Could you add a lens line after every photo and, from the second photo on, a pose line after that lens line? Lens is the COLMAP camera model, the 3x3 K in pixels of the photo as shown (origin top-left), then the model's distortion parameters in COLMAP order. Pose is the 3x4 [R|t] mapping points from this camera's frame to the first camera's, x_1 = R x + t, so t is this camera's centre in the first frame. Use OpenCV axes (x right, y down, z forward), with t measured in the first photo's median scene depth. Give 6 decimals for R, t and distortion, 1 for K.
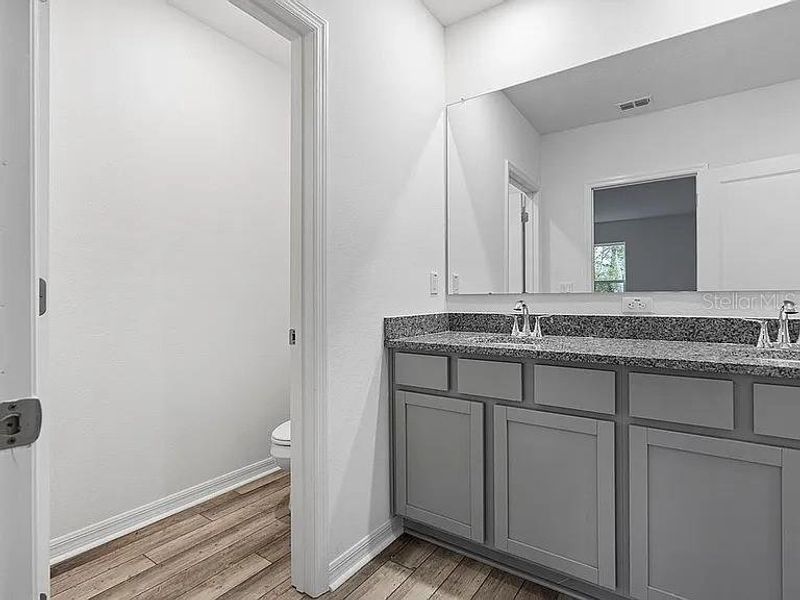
lens RADIAL K [[414.9, 0, 400.3], [0, 414.9, 296.8], [0, 0, 1]] dist [-0.004499, -0.000034]
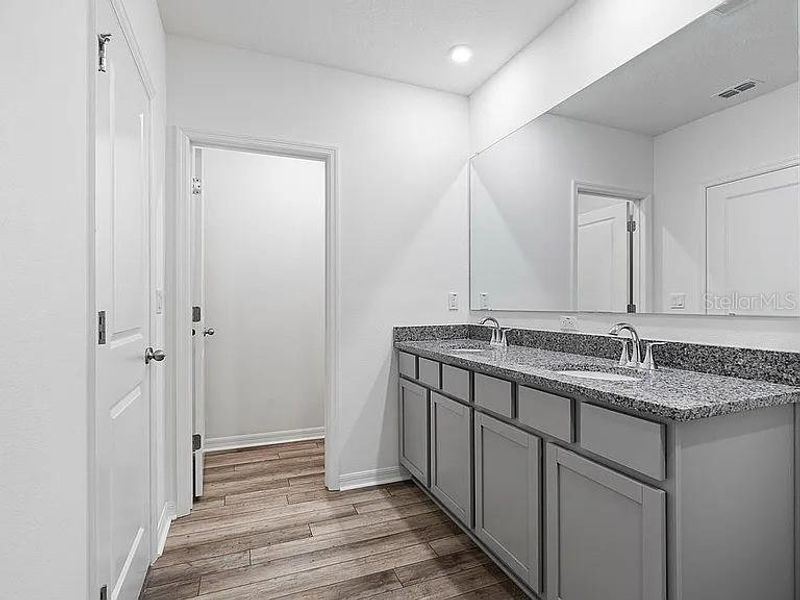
lens RADIAL K [[414.9, 0, 400.3], [0, 414.9, 296.8], [0, 0, 1]] dist [-0.004499, -0.000034]
pose [[0.829846, -0.010027, -0.557903, 0.727658], [0.005004, 0.999932, -0.010528, -0.037294], [0.557970, 0.005945, 0.829840, -0.187137]]
